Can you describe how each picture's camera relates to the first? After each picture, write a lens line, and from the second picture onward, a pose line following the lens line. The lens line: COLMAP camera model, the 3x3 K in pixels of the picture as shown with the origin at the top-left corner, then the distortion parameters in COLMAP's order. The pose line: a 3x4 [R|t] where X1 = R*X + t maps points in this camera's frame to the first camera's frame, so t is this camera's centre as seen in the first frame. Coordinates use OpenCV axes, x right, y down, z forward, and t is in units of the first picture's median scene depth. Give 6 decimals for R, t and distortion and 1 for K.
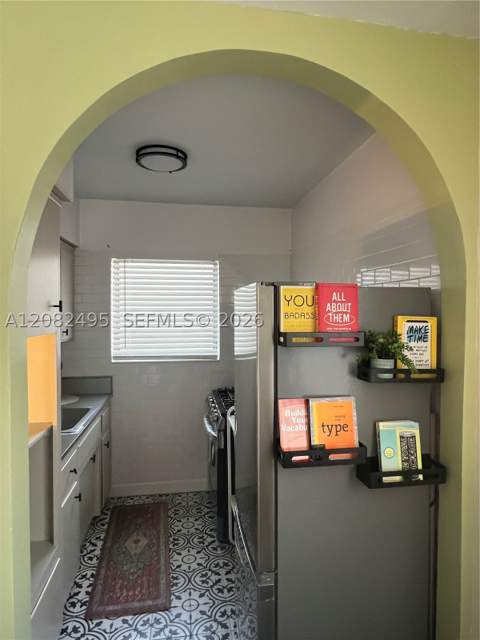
lens RADIAL K [[378.3, 0, 244.7], [0, 378.3, 318.0], [0, 0, 1]] dist [-0.018629, -0.001352]
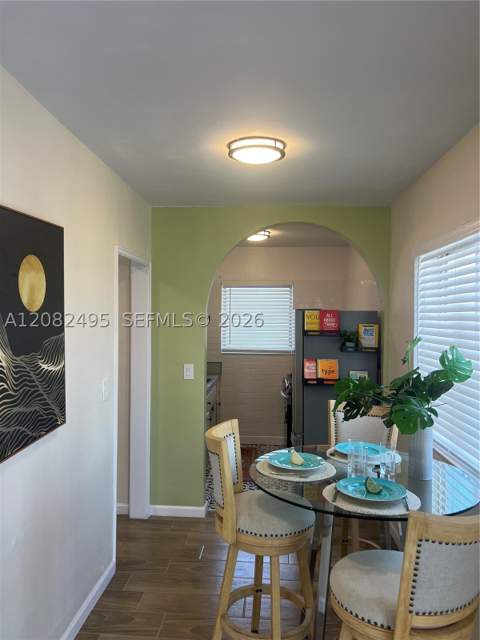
lens RADIAL K [[482.8, 0, 239.1], [0, 482.8, 318.4], [0, 0, 1]] dist [0.058262, -0.071410]
pose [[0.972806, 0.004736, -0.231572, 0.240185], [-0.008419, 0.999853, -0.014916, 0.007000], [0.231467, 0.016460, 0.972703, -1.252620]]
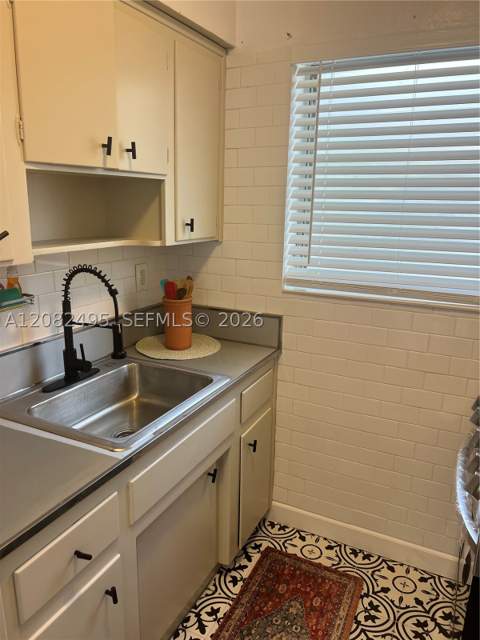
lens RADIAL K [[482.8, 0, 239.0], [0, 482.8, 325.6], [0, 0, 1]] dist [0.058262, -0.071410]
pose [[0.812944, 0.159086, -0.560191, -0.035013], [-0.027758, 0.971454, 0.235597, 0.016721], [0.581681, -0.175978, 0.794153, 0.608339]]
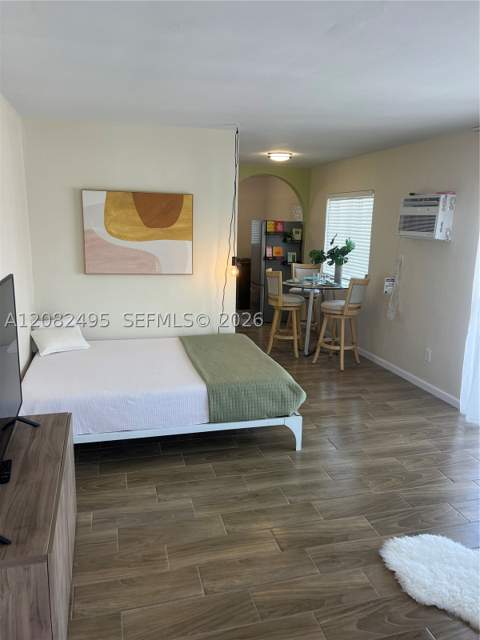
lens RADIAL K [[482.8, 0, 237.0], [0, 482.8, 325.8], [0, 0, 1]] dist [0.058262, -0.071410]
pose [[0.994828, -0.003371, 0.101522, -0.533844], [-0.016620, 0.980579, 0.195419, 0.010001], [-0.100209, -0.196096, 0.975451, -3.026415]]
